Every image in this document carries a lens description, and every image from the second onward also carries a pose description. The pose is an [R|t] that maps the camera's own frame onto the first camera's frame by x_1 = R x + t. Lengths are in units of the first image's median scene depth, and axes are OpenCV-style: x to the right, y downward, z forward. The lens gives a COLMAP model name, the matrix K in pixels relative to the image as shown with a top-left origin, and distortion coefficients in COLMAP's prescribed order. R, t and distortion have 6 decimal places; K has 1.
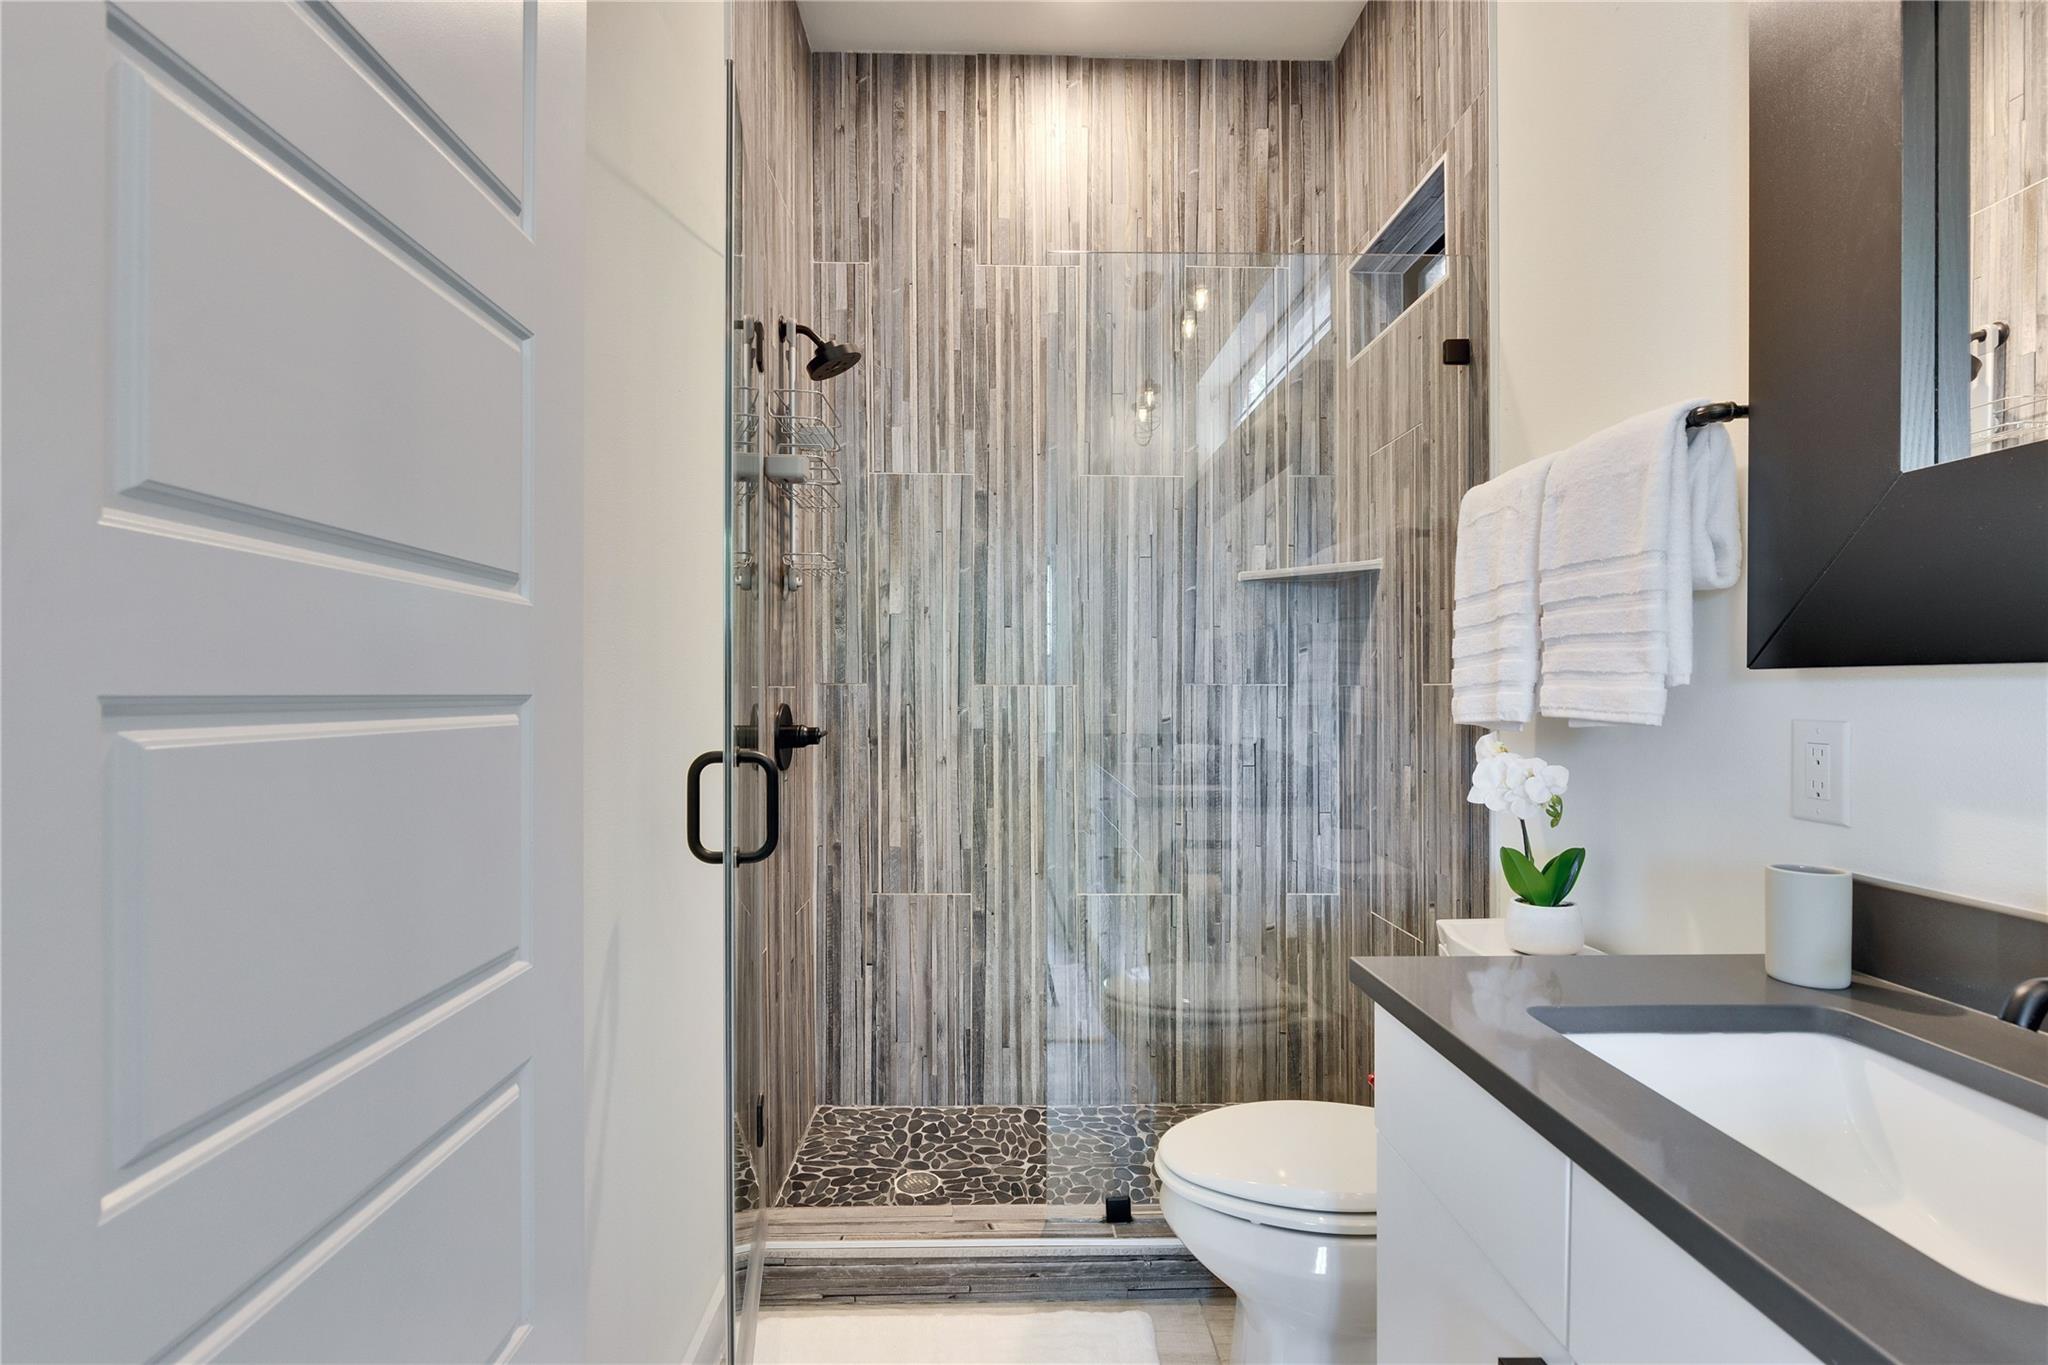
lens RADIAL K [[898.7, 0, 1017.2], [0, 898.7, 680.5], [0, 0, 1]] dist [0.000021, -0.000088]
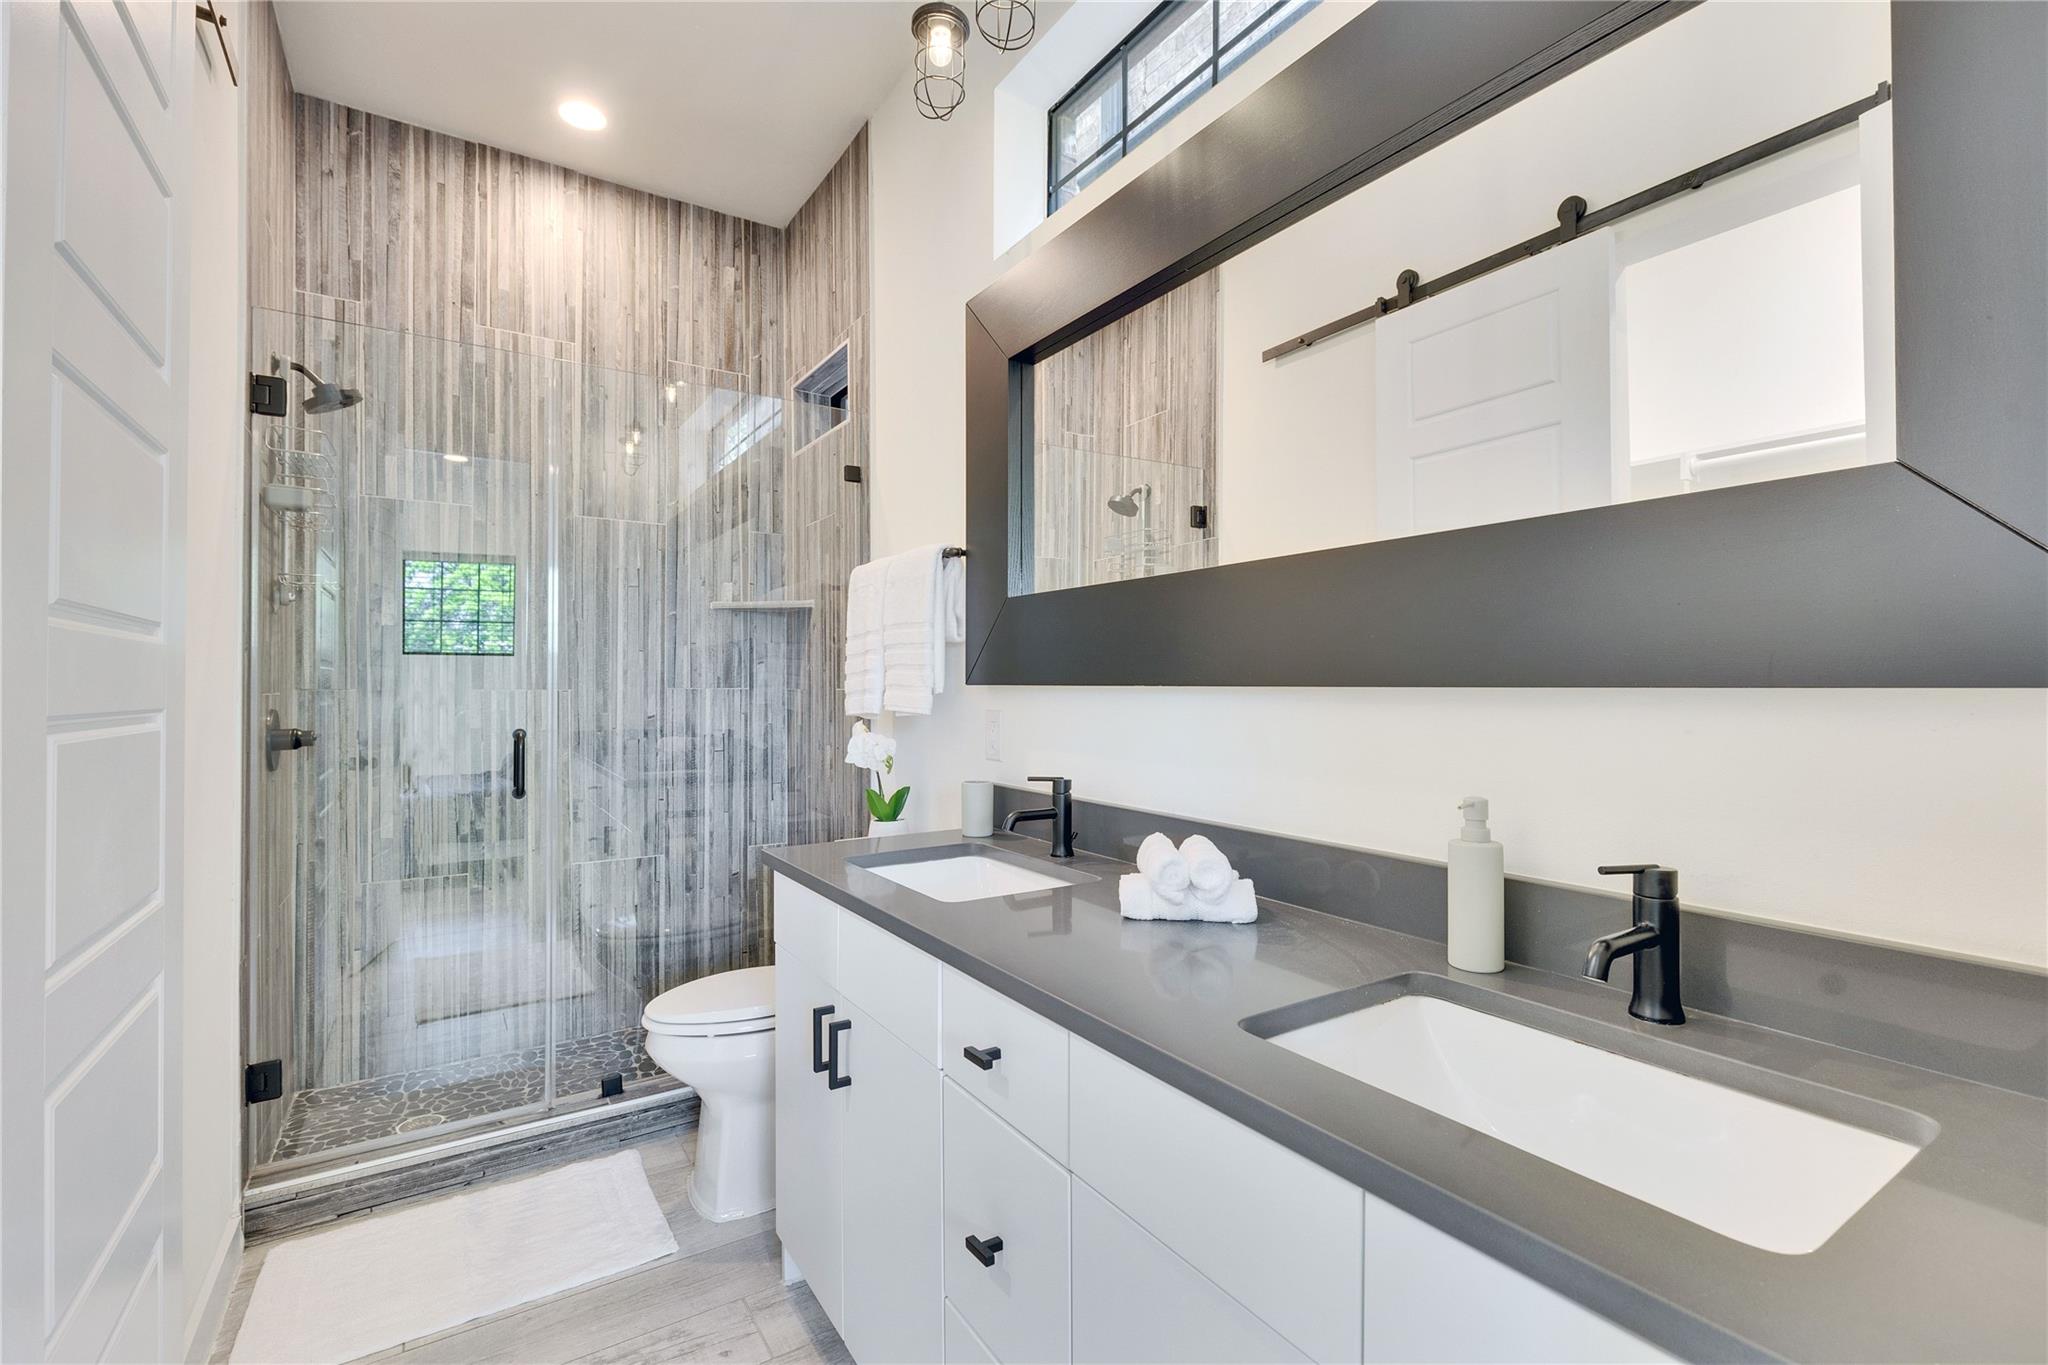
lens RADIAL K [[898.7, 0, 1017.2], [0, 898.7, 680.5], [0, 0, 1]] dist [0.000021, -0.000088]
pose [[0.852281, 0.000567, 0.523085, -0.056601], [-0.003206, 0.999986, 0.004139, -0.014455], [-0.523075, -0.005204, 0.852271, -0.346190]]
